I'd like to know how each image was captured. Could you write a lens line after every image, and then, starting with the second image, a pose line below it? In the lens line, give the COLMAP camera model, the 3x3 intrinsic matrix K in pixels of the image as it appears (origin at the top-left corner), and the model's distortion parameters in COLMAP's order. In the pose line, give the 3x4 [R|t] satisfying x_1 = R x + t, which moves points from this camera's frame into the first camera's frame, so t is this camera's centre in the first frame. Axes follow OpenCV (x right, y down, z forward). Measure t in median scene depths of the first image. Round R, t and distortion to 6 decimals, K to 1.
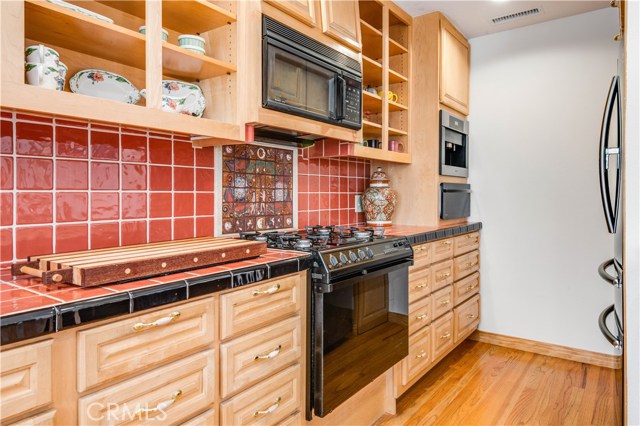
lens RADIAL K [[355.5, 0, 283.2], [0, 355.5, 191.7], [0, 0, 1]] dist [-0.002613, -0.000379]
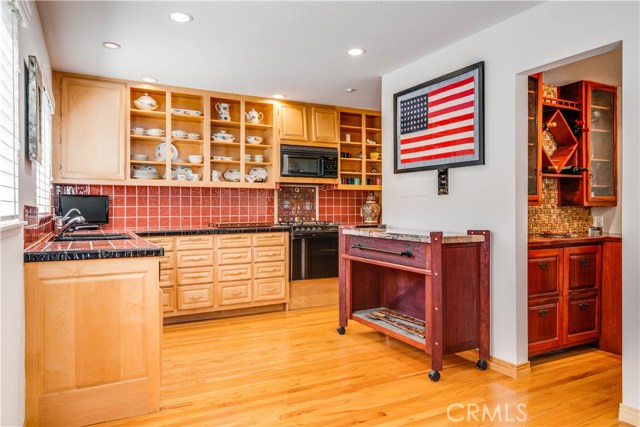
lens RADIAL K [[444.0, 0, 320.0], [0, 444.0, 213.5], [0, 0, 1]] dist [0.043580, -0.000023]
pose [[0.873692, 0.001555, -0.486476, 1.572889], [0.005917, 0.999887, 0.013822, 0.010021], [0.486443, -0.014955, 0.873584, -1.581057]]
